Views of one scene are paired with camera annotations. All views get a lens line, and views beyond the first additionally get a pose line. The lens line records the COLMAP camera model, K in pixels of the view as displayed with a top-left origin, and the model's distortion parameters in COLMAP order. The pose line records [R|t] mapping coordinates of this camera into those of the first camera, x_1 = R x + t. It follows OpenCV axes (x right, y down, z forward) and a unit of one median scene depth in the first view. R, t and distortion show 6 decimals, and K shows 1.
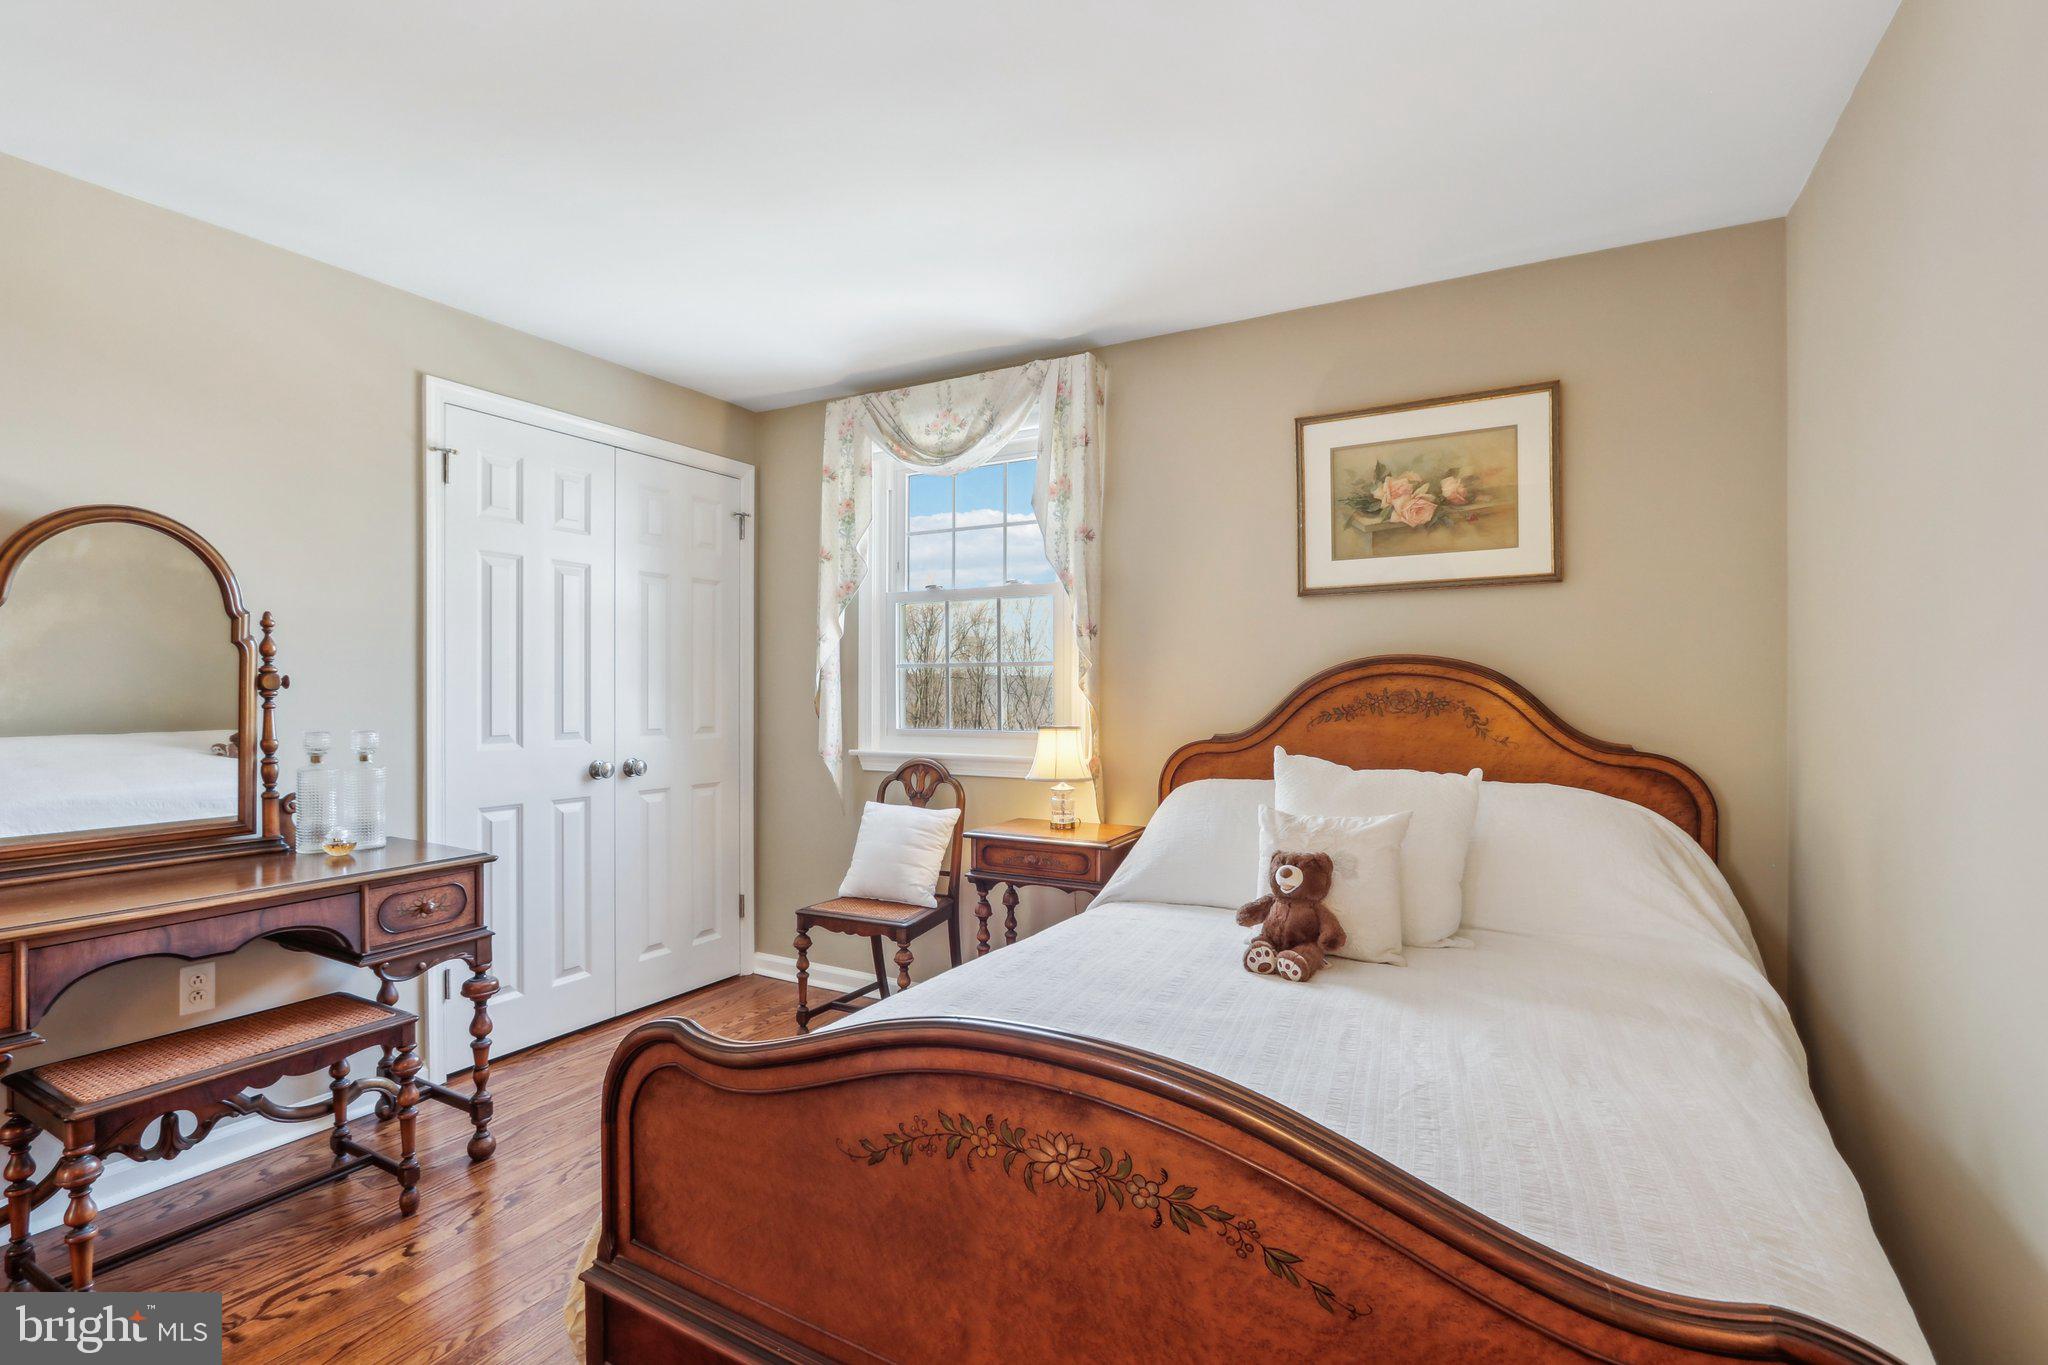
lens RADIAL K [[957.1, 0, 1021.4], [0, 957.1, 697.8], [0, 0, 1]] dist [-0.010530, 0.003889]
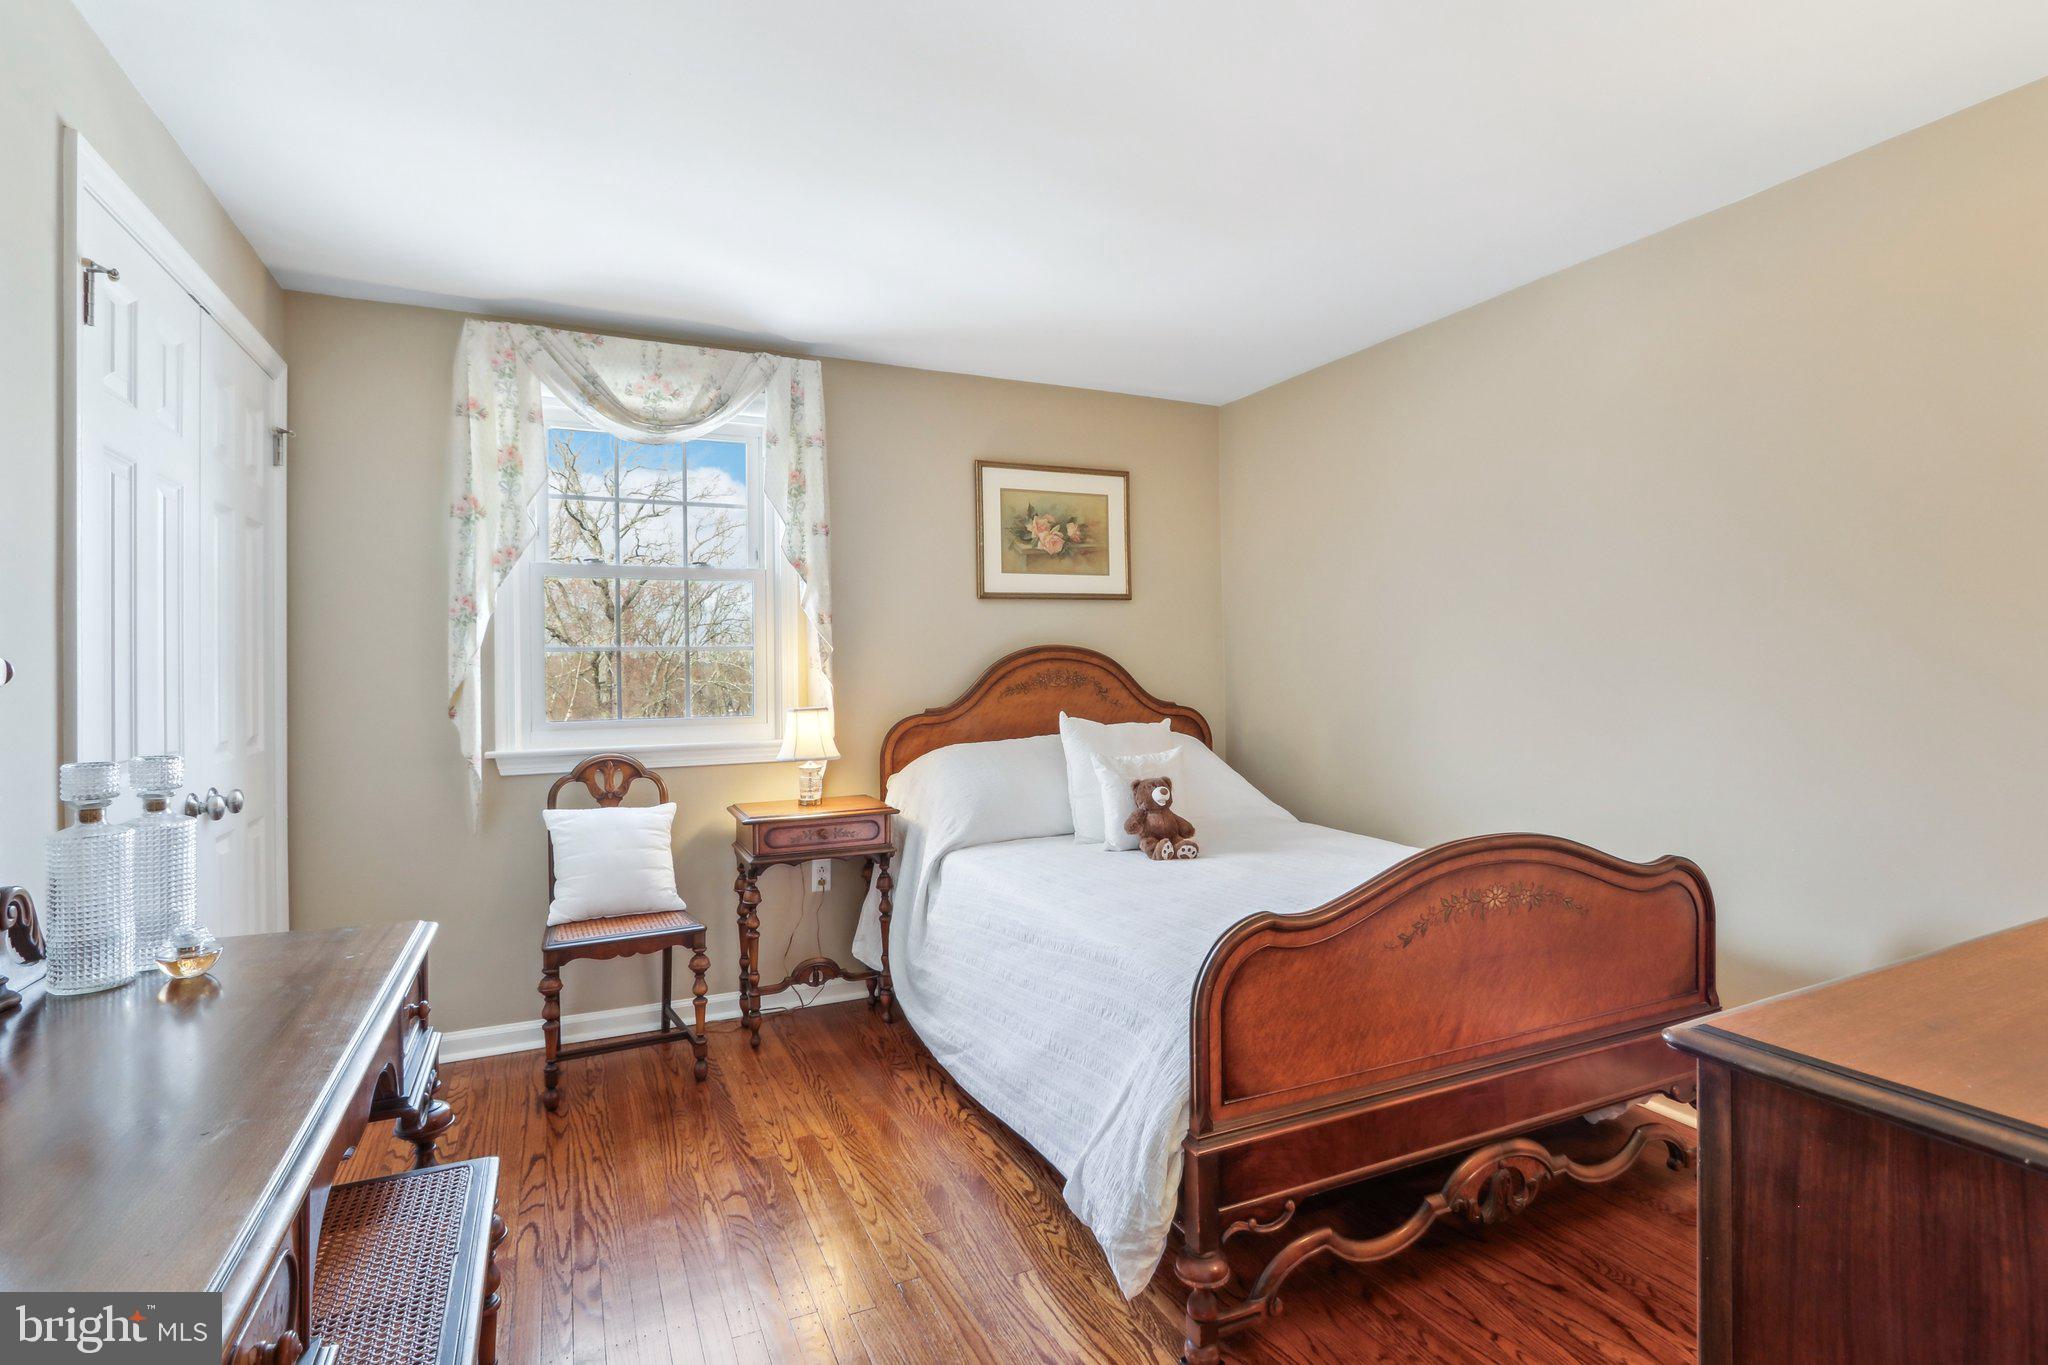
lens RADIAL K [[957.1, 0, 1018.8], [0, 957.1, 663.0], [0, 0, 1]] dist [-0.010530, 0.003889]
pose [[0.583977, -0.002306, 0.811767, -0.677323], [0.020132, 0.999730, -0.011643, -0.002928], [-0.811521, 0.023142, 0.583865, 0.194202]]
